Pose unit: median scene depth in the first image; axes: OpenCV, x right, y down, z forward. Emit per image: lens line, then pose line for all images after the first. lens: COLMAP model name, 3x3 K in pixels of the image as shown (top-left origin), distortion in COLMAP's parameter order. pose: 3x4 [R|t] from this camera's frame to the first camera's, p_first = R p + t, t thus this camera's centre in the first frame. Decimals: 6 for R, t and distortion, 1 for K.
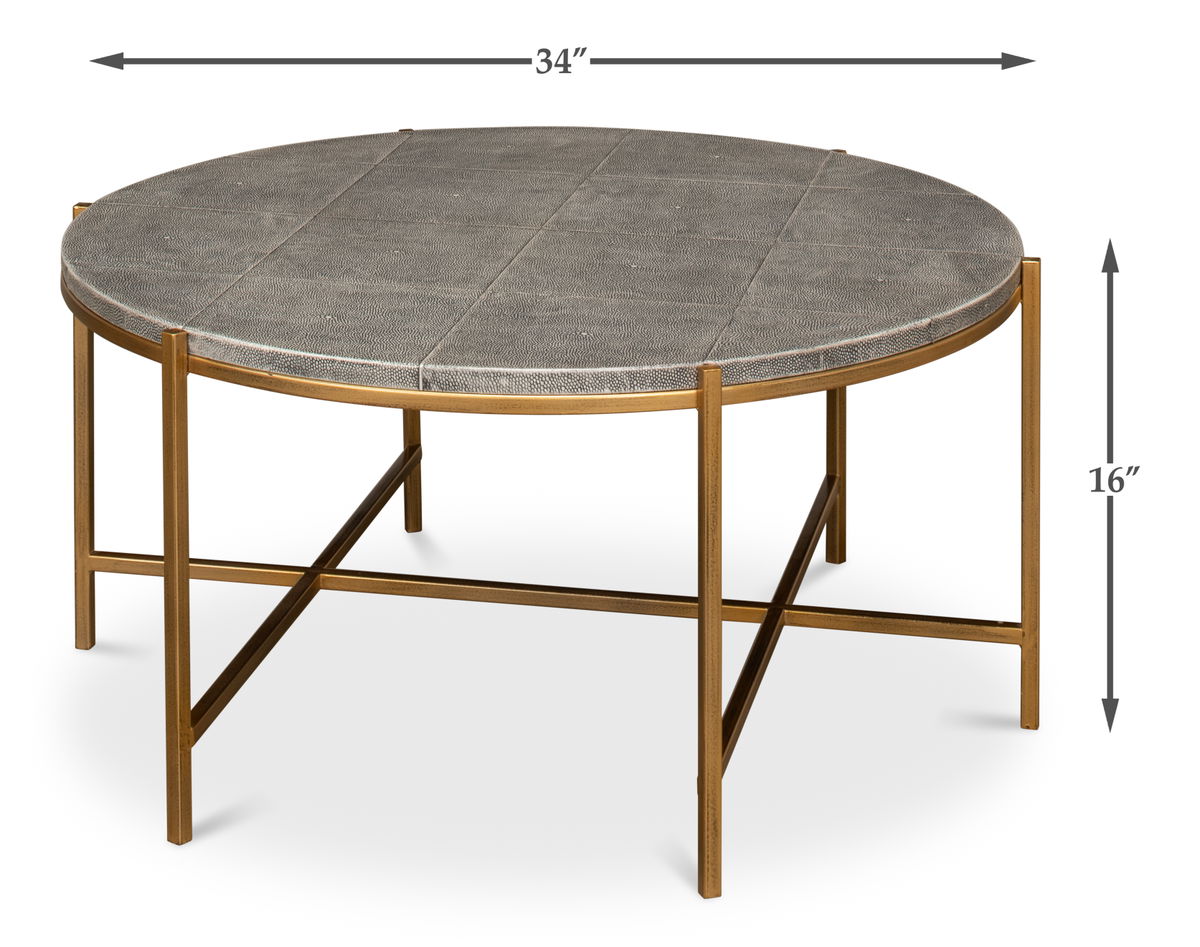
lens RADIAL K [[3237.1, 0, 548.4], [0, 3237.1, 480.0], [0, 0, 1]] dist [-0.027954, 0.000000]
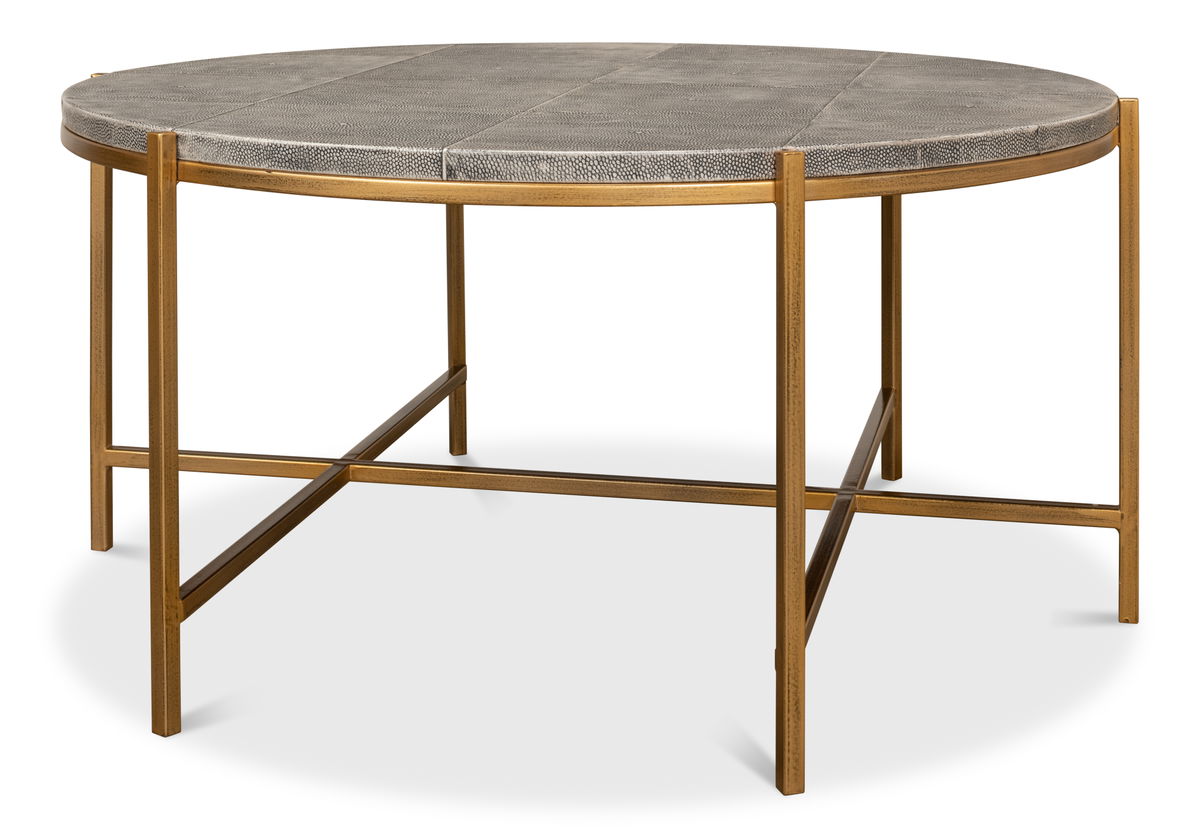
lens RADIAL K [[2339.0, 0, 582.8], [0, 2339.0, 452.1], [0, 0, 1]] dist [-0.133992, 0.000000]
pose [[0.999991, -0.000109, -0.004145, -0.001098], [-0.000130, 0.998337, -0.057641, 0.072195], [0.004144, 0.057641, 0.998329, 0.376972]]
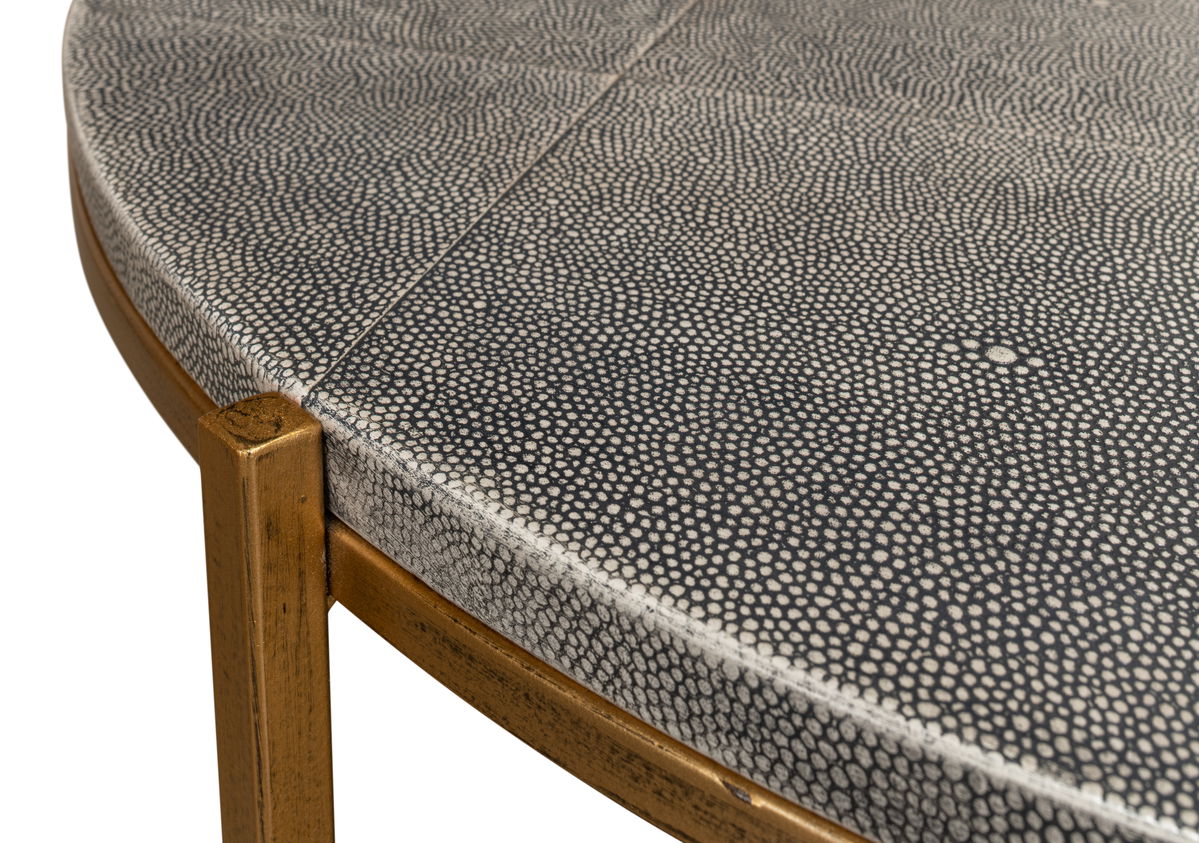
lens RADIAL K [[1673.4, 0, 566.5], [0, 1673.4, 269.6], [0, 0, 1]] dist [-0.041958, 0.000000]
pose [[0.990566, 0.063507, -0.121433, -0.081741], [-0.046117, 0.988934, 0.141004, -0.068699], [0.129044, -0.134073, 0.982533, 0.872001]]
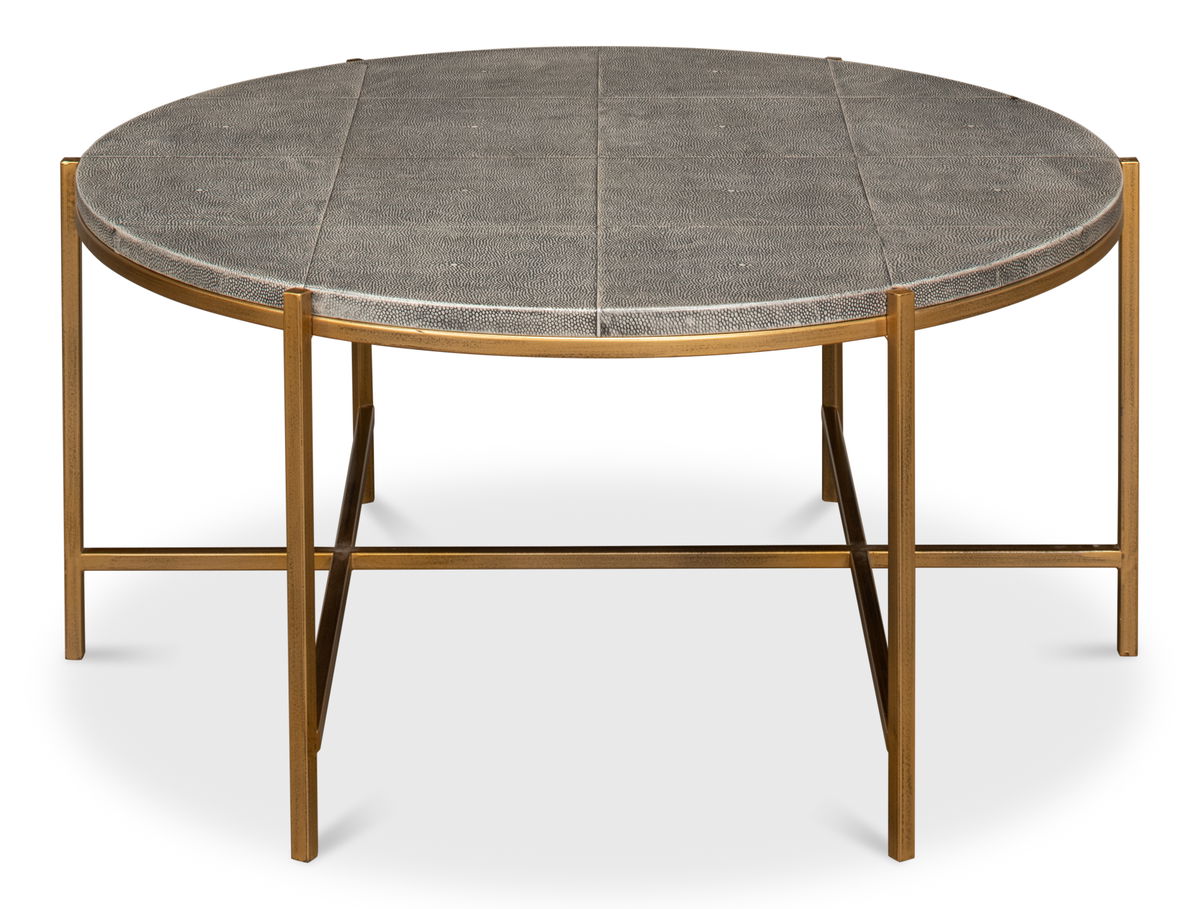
lens RADIAL K [[3550.0, 0, 620.6], [0, 3550.0, 432.4], [0, 0, 1]] dist [-0.021227, 0.000000]
pose [[0.975147, -0.072267, 0.209440, -0.229785], [0.072524, 0.997346, 0.006466, -0.006326], [-0.209351, 0.008884, 0.977800, 0.016573]]
